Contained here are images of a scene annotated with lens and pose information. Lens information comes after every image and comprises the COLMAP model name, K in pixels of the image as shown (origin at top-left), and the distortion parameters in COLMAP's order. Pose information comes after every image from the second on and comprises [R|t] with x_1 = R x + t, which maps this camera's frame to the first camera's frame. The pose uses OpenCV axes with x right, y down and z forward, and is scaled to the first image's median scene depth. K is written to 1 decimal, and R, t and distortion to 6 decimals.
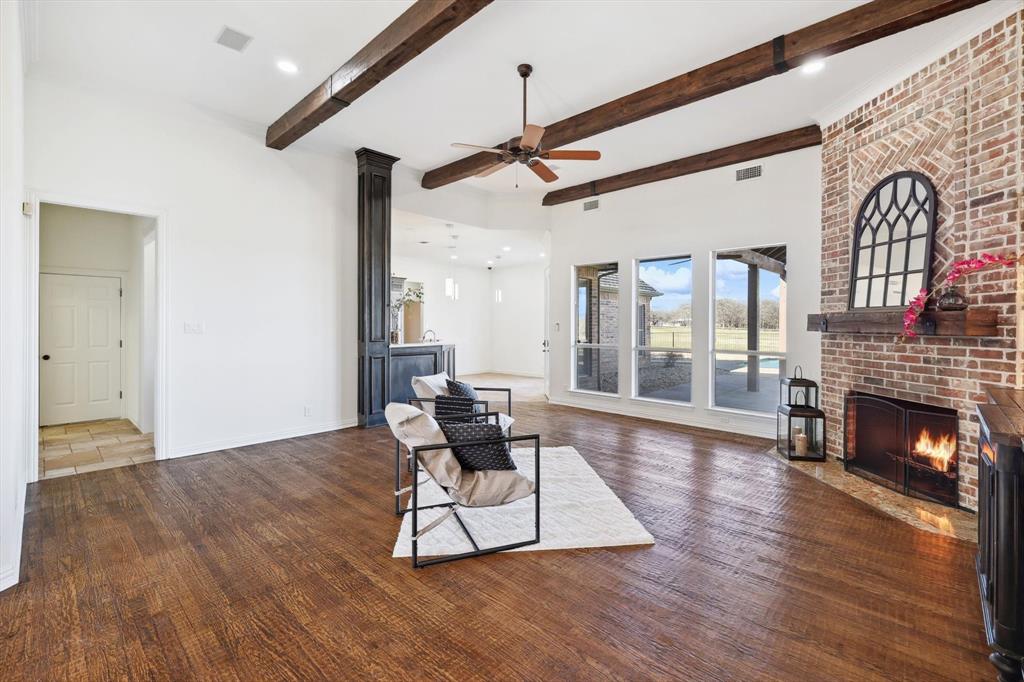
lens RADIAL K [[446.4, 0, 515.8], [0, 446.4, 326.8], [0, 0, 1]] dist [-0.001381, 0.000524]
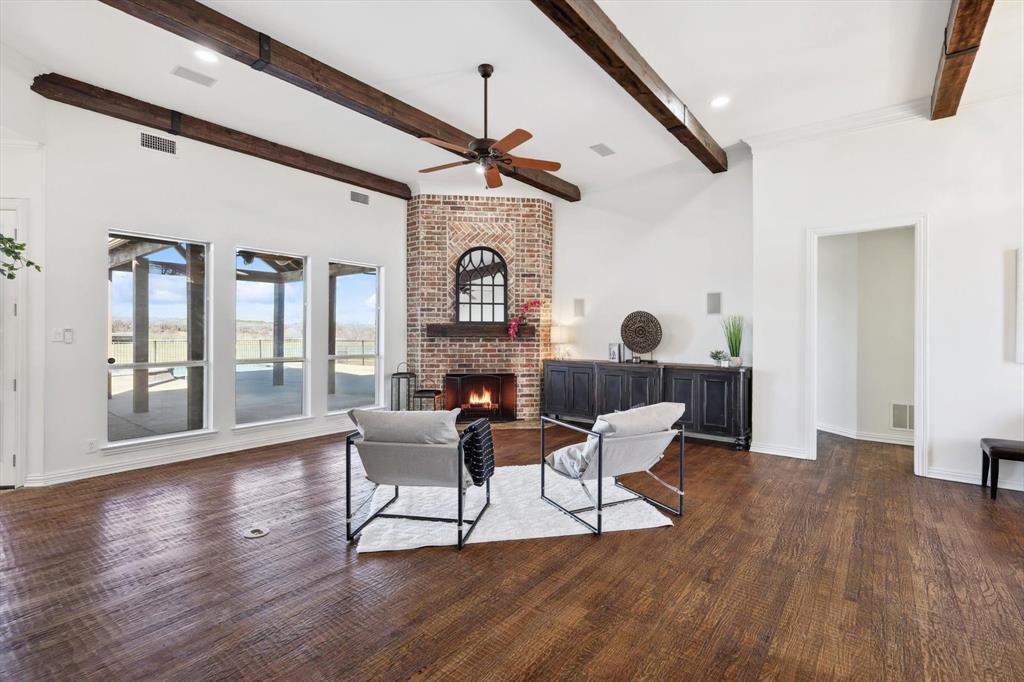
lens RADIAL K [[469.5, 0, 513.5], [0, 469.5, 331.3], [0, 0, 1]] dist [0.010524, -0.000390]
pose [[-0.088868, -0.002250, 0.996041, -1.081559], [0.002362, 0.999994, 0.002470, -0.012077], [-0.996041, 0.002572, -0.088862, 1.107363]]
